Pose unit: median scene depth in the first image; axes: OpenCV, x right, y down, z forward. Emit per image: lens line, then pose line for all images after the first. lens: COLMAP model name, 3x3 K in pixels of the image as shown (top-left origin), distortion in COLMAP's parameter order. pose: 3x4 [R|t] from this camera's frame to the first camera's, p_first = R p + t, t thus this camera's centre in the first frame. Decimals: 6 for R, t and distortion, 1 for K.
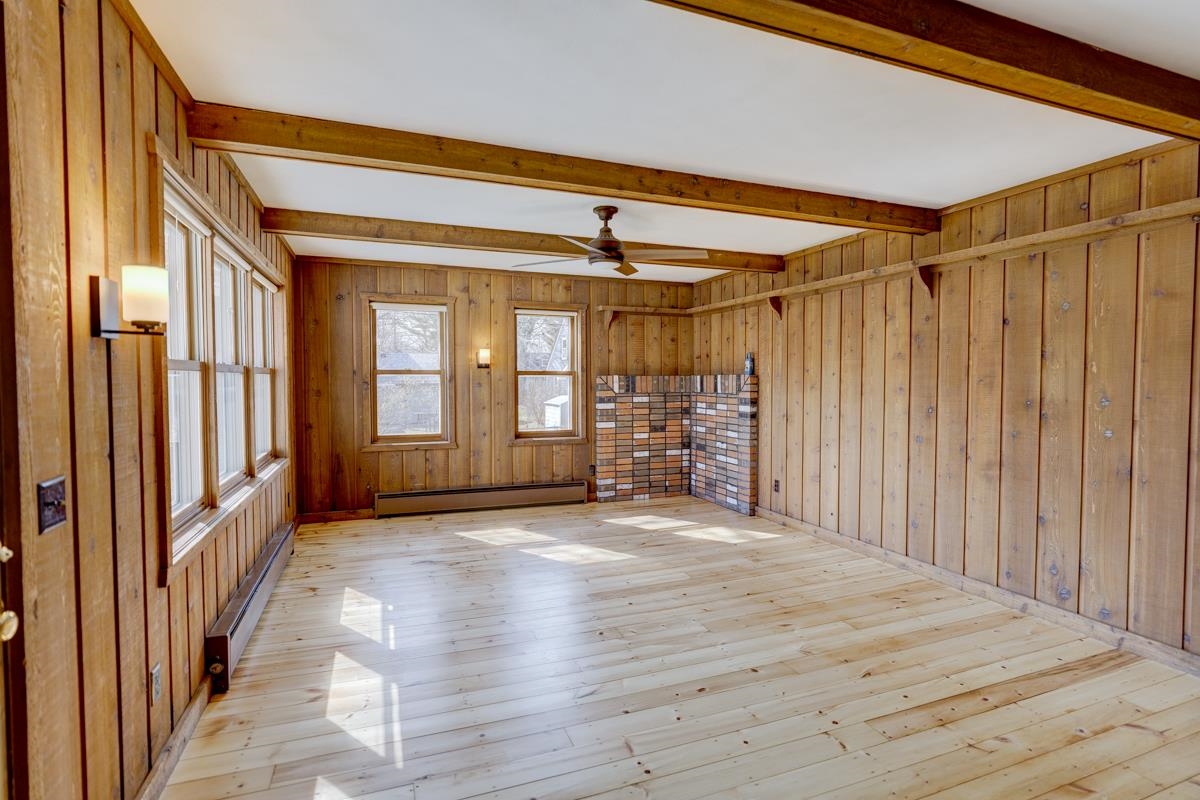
lens RADIAL K [[580.5, 0, 604.7], [0, 580.5, 395.7], [0, 0, 1]] dist [0.000697, 0.000035]
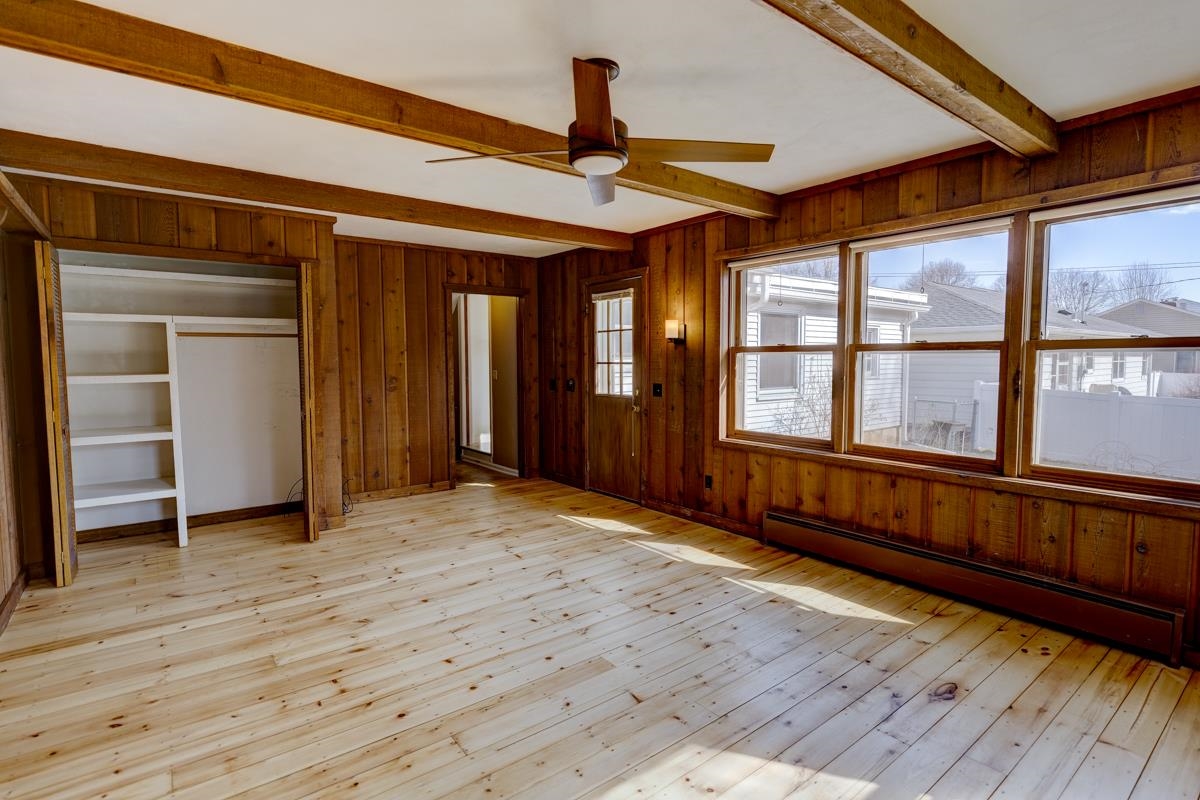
lens RADIAL K [[580.5, 0, 604.7], [0, 580.5, 395.7], [0, 0, 1]] dist [0.000697, 0.000035]
pose [[-0.957868, 0.023061, -0.286281, 0.213407], [-0.003741, 0.995685, 0.092723, -0.059371], [0.287184, 0.089888, -0.953649, 2.008509]]
